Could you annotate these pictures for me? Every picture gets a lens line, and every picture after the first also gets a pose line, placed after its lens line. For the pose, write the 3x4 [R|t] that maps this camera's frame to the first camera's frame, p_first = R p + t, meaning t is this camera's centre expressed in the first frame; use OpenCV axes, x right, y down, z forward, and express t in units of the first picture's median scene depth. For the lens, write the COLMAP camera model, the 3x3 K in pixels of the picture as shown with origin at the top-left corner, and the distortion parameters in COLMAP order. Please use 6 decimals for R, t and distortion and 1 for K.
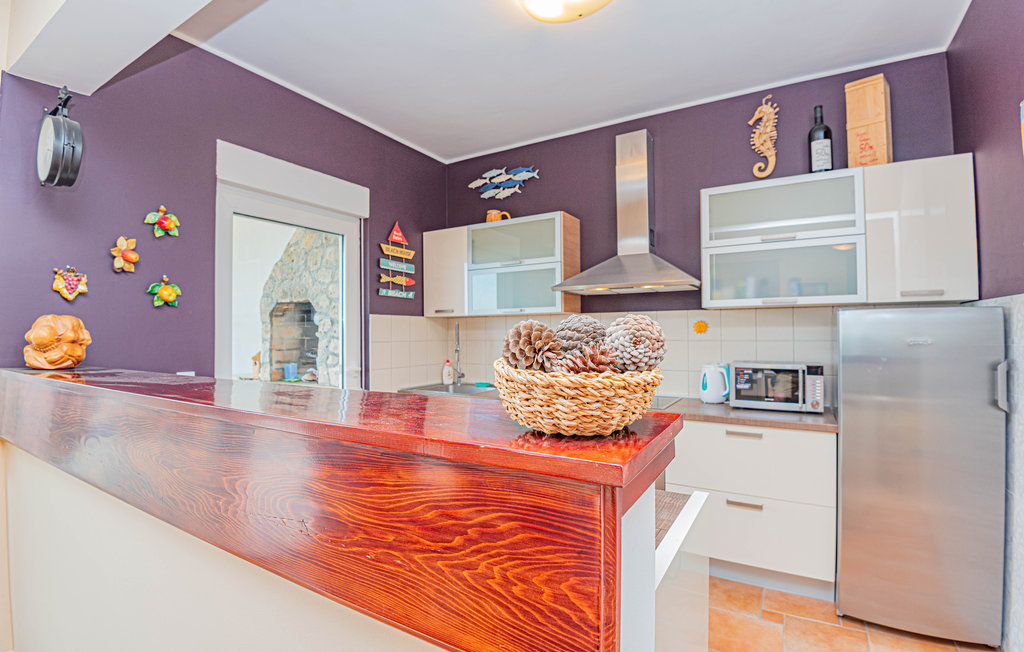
lens RADIAL K [[474.7, 0, 512.0], [0, 474.7, 326.0], [0, 0, 1]] dist [-0.018895, -0.018739]
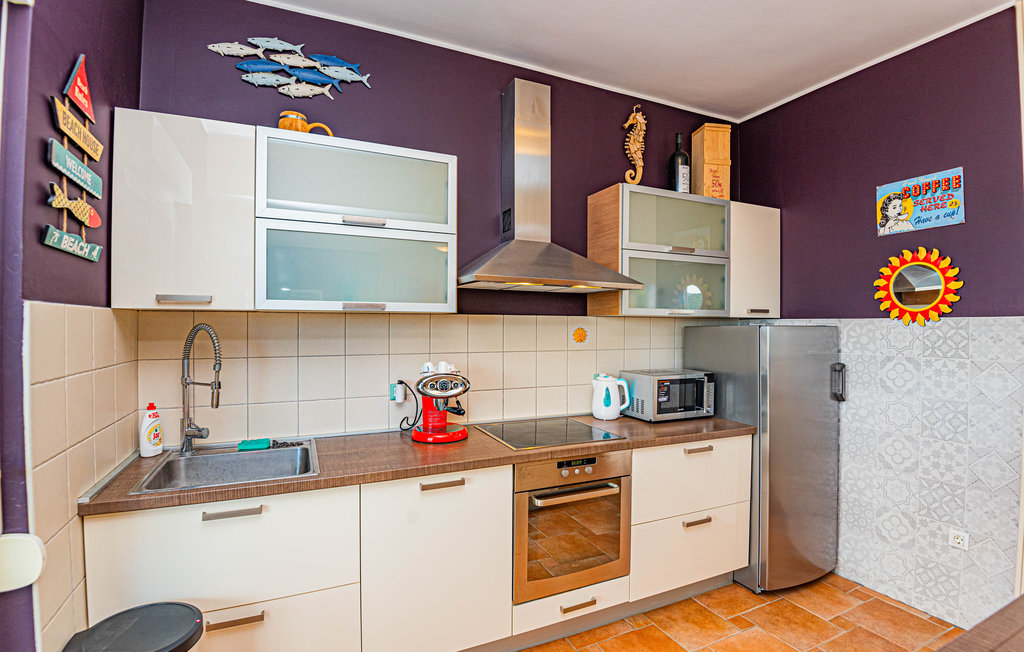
lens RADIAL K [[474.7, 0, 512.0], [0, 474.7, 326.0], [0, 0, 1]] dist [-0.018895, -0.018739]
pose [[0.554963, 0.007740, 0.831839, -0.410764], [-0.019343, 0.999806, 0.003602, -0.015876], [-0.831650, -0.018090, 0.555005, 0.610378]]
